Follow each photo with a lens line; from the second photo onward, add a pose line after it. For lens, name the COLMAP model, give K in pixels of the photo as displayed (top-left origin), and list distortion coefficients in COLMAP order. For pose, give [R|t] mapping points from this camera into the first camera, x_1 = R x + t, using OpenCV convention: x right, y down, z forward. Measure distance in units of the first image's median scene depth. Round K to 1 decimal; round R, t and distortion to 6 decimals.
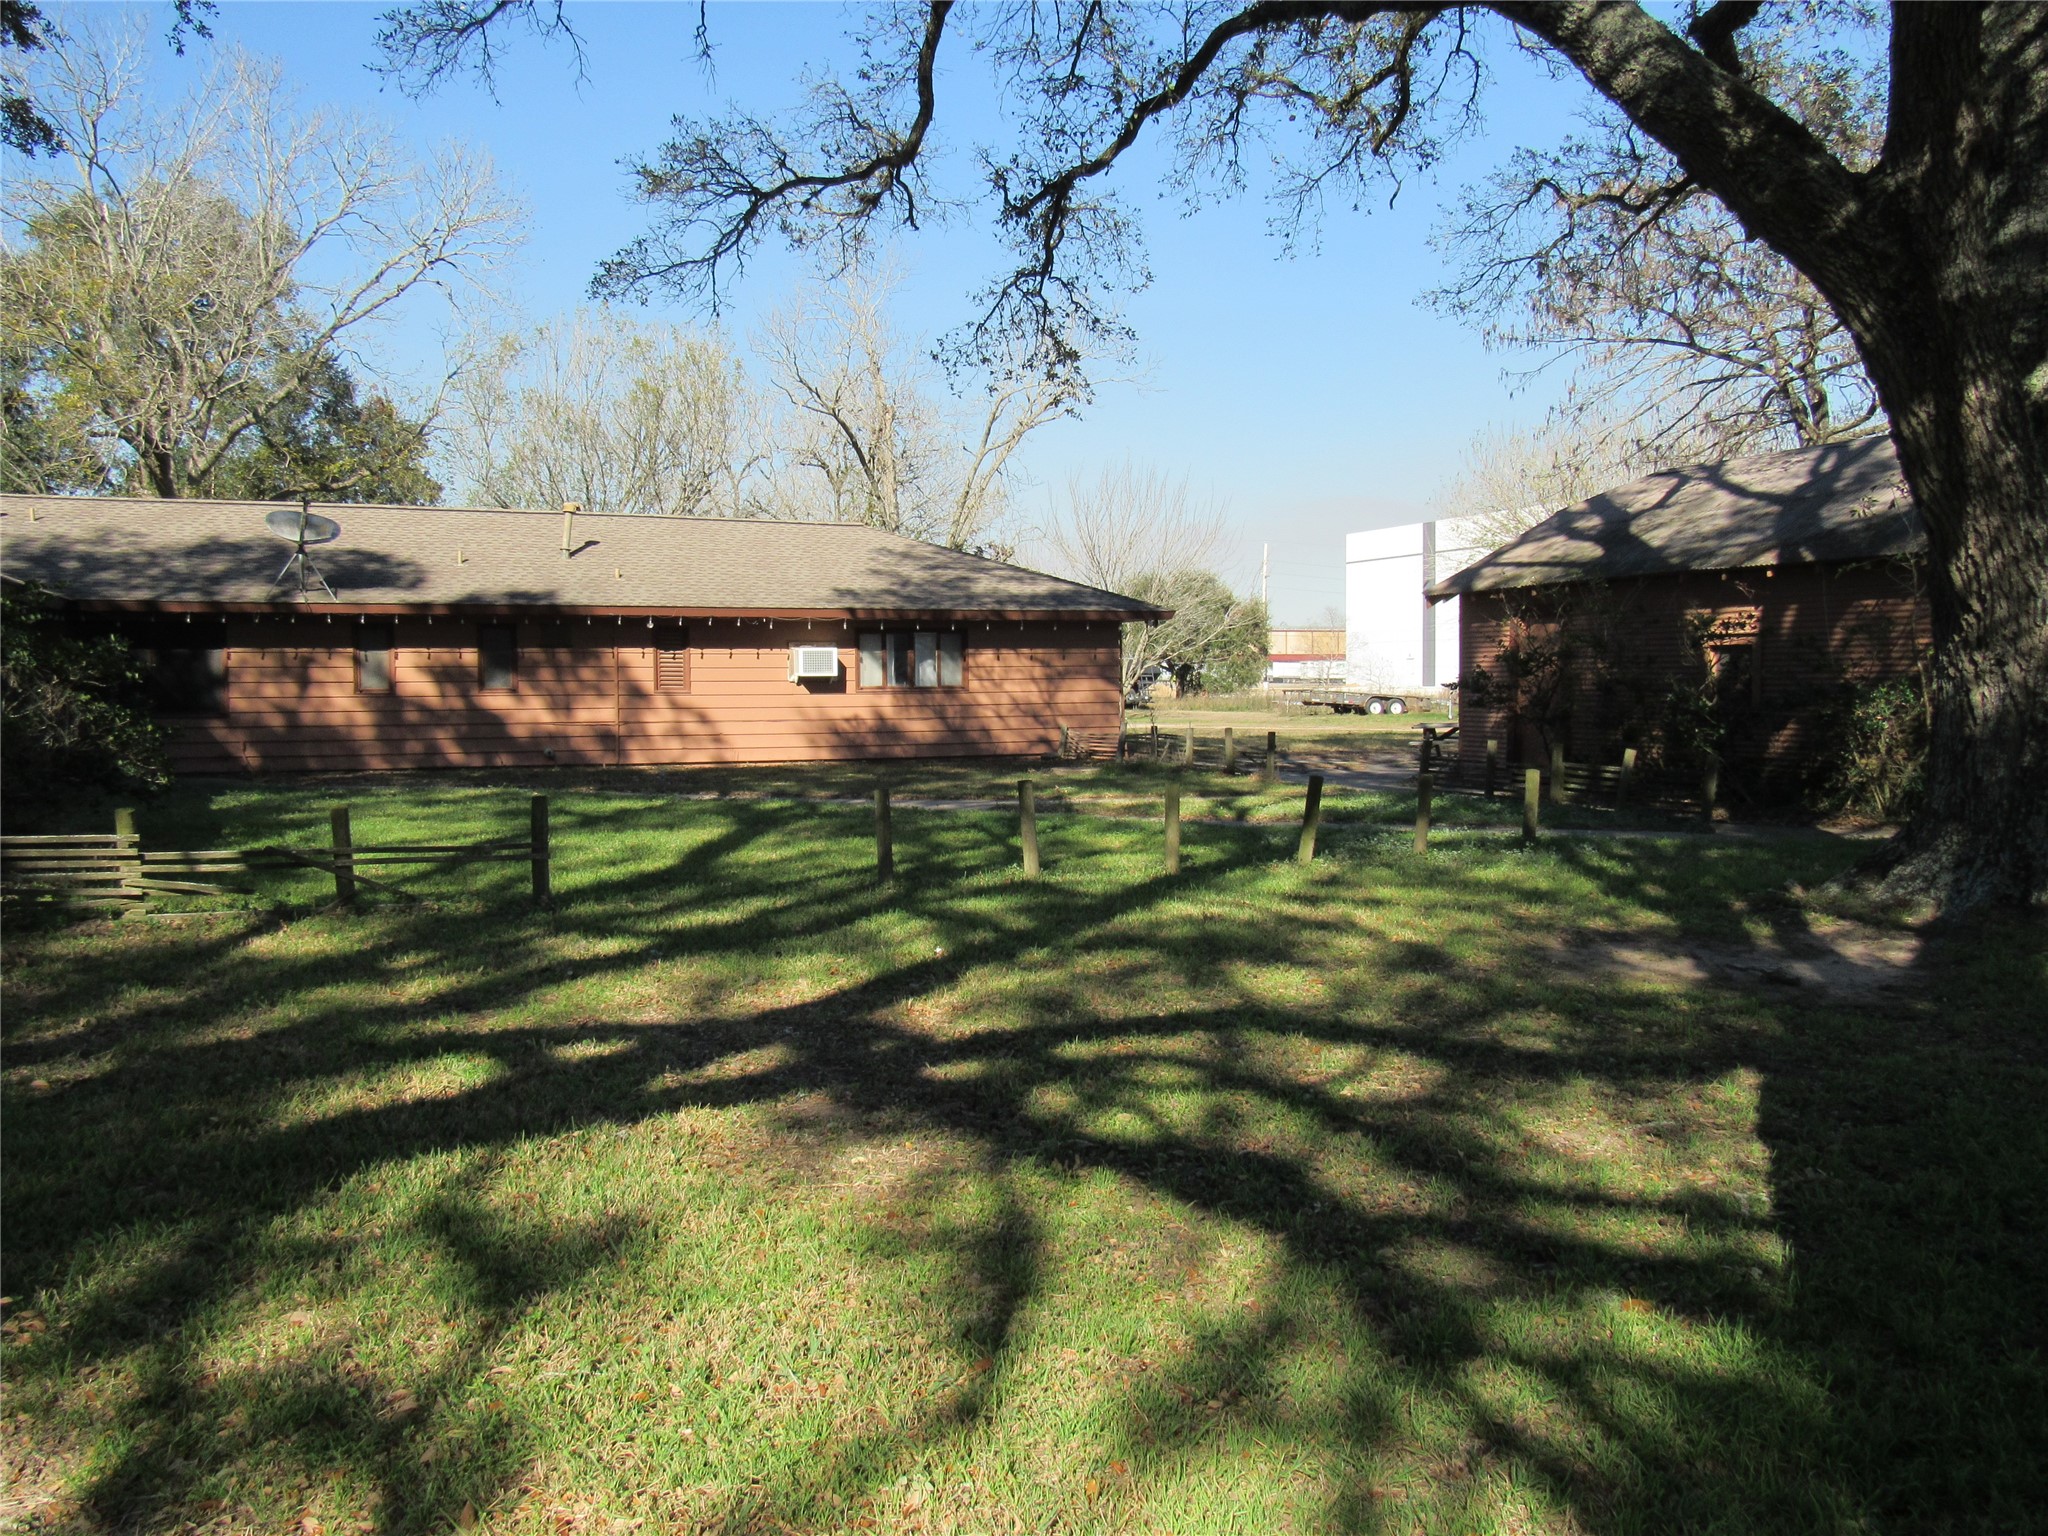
lens RADIAL K [[1635.0, 0, 1024.1], [0, 1635.0, 766.1], [0, 0, 1]] dist [0.009185, 0.003770]
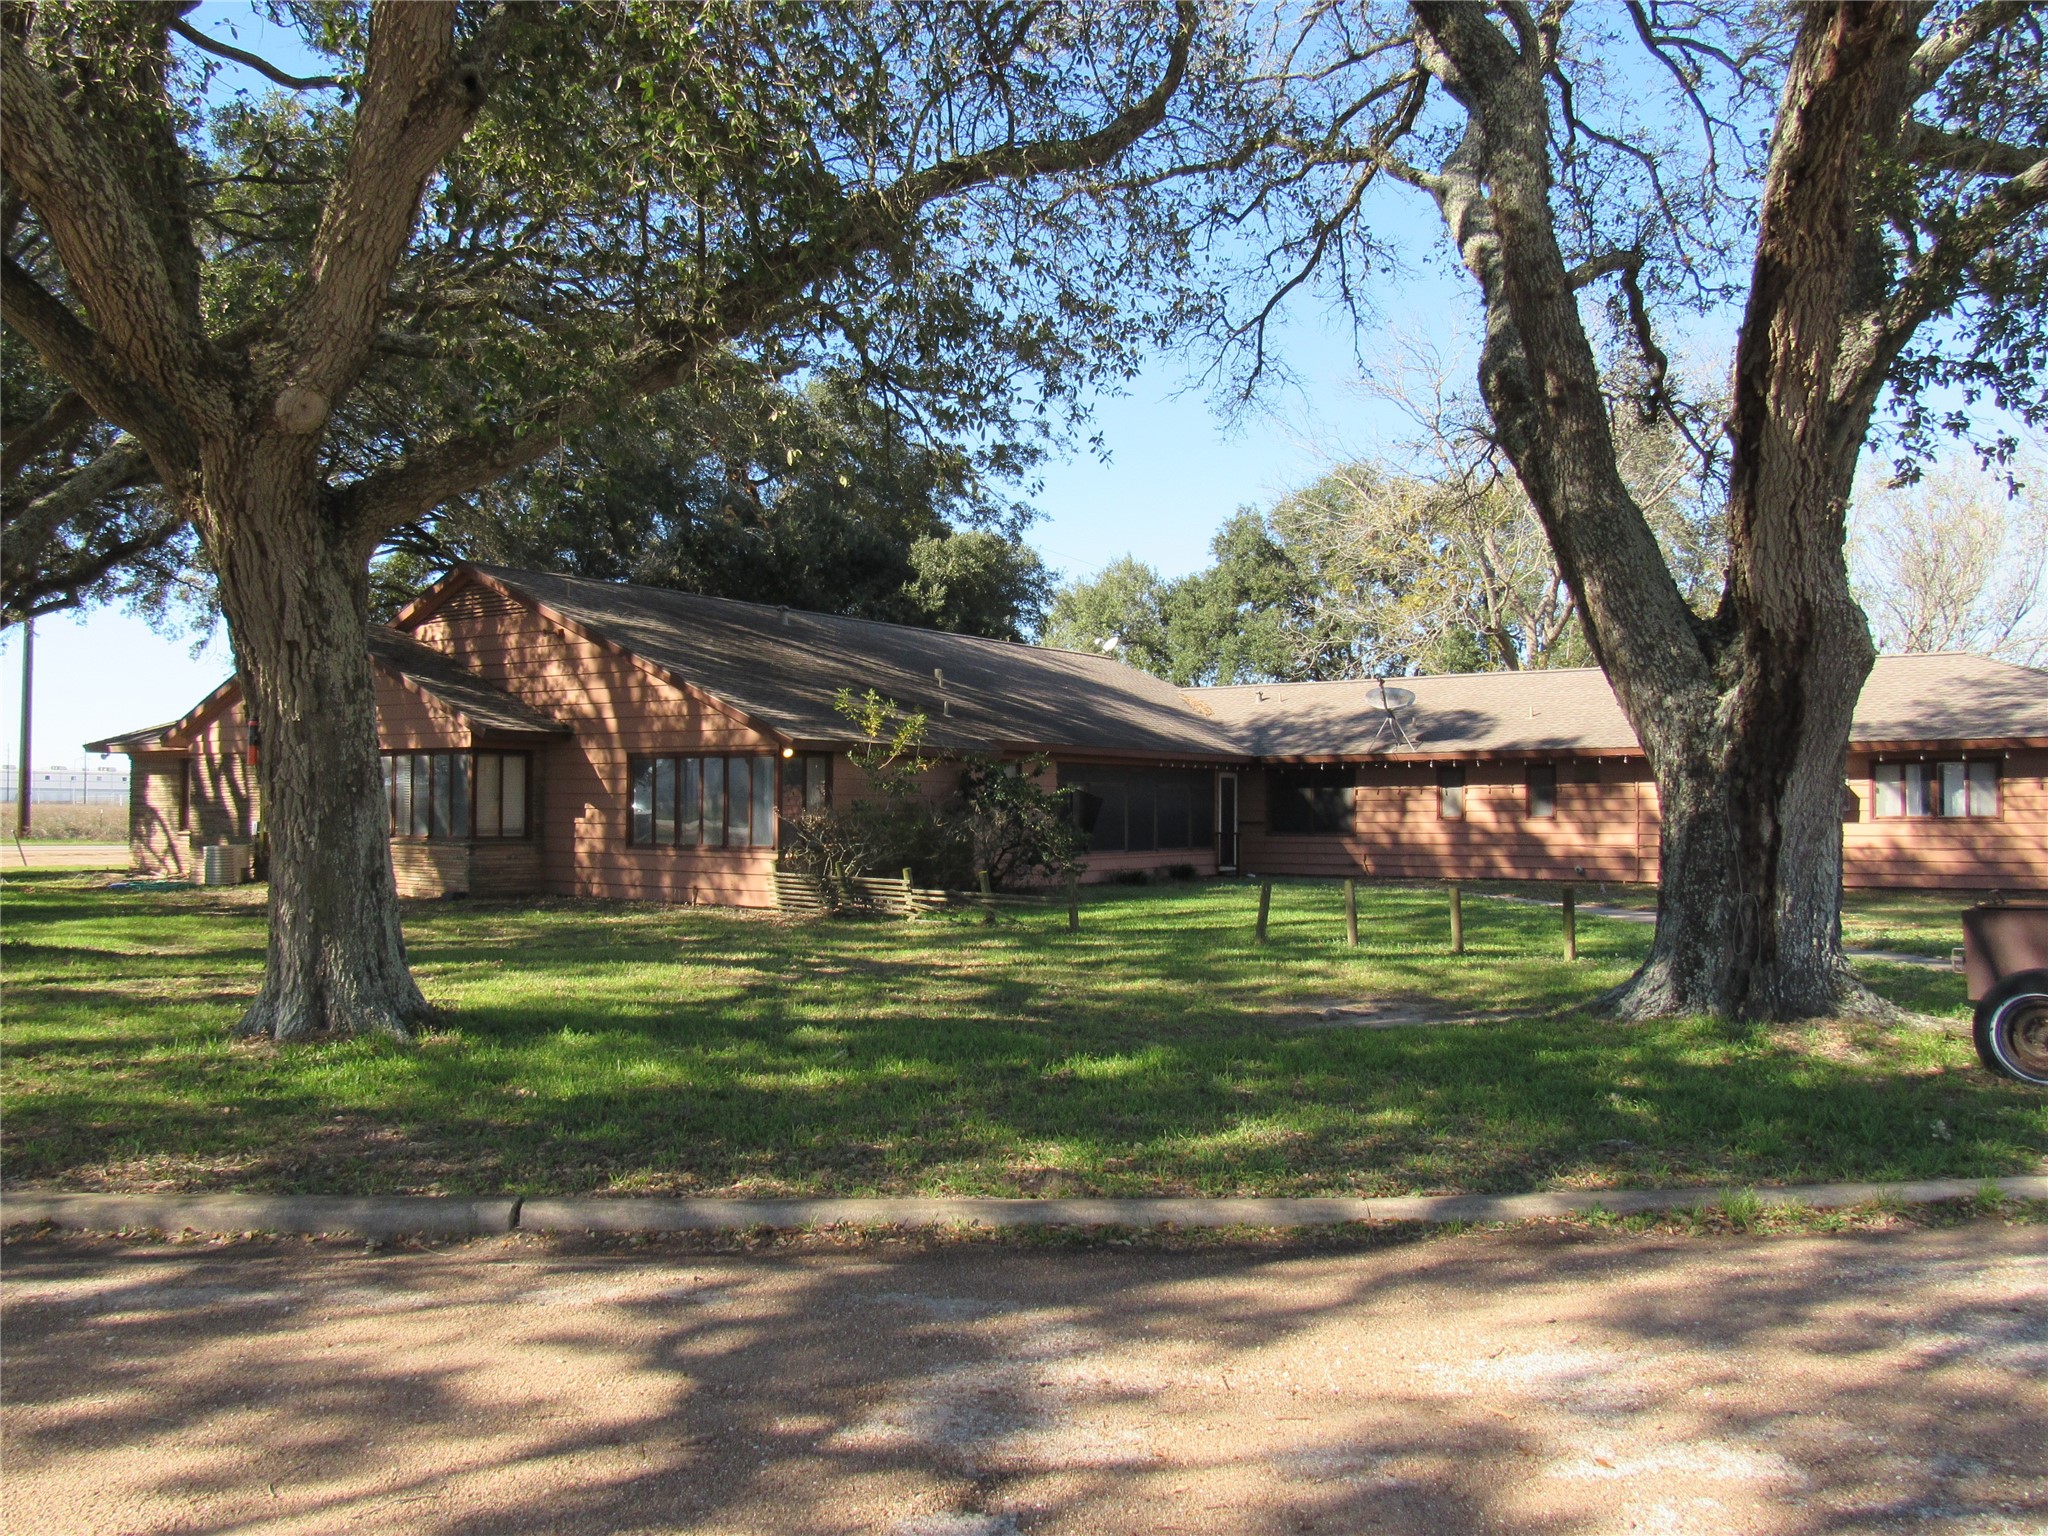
lens RADIAL K [[1635.0, 0, 1021.4], [0, 1635.0, 772.4], [0, 0, 1]] dist [0.009185, 0.003770]
pose [[0.570243, -0.018666, -0.821264, 0.476137], [-0.045057, 0.997526, -0.053957, 0.003848], [0.820240, 0.067772, 0.567991, -0.031075]]
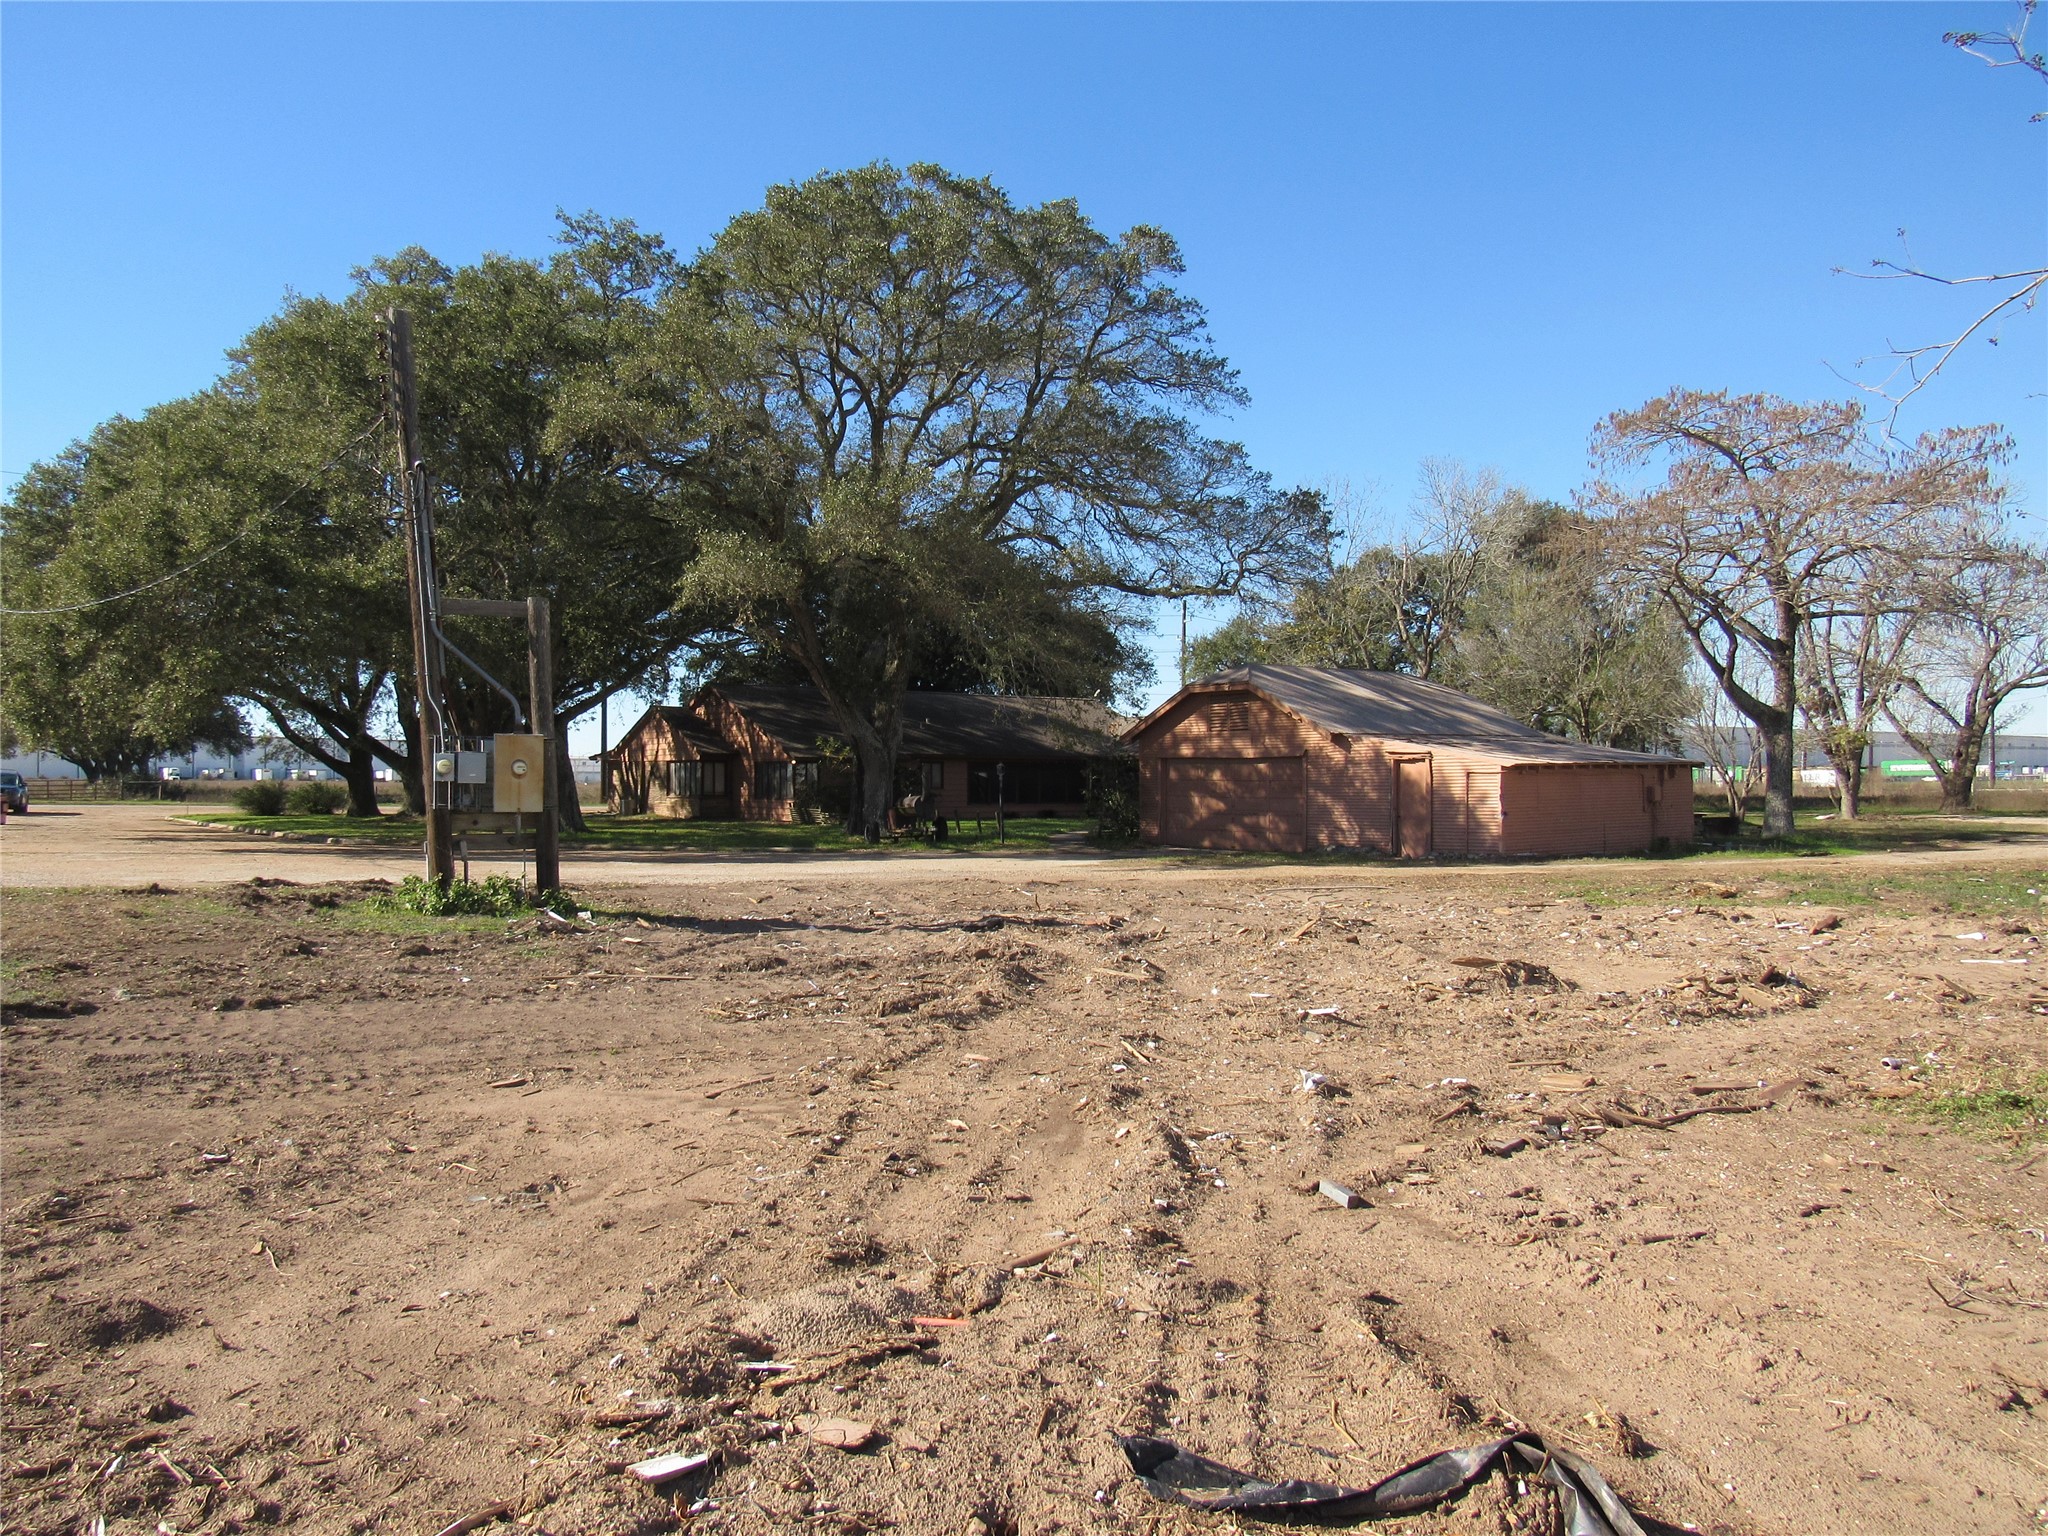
lens RADIAL K [[1455.9, 0, 1017.8], [0, 1455.9, 787.3], [0, 0, 1]] dist [-0.035185, 0.003716]
pose [[0.315687, -0.009952, -0.948811, 1.803465], [-0.058058, 0.997869, -0.029784, 0.032835], [0.947085, 0.064488, 0.314437, 0.019393]]
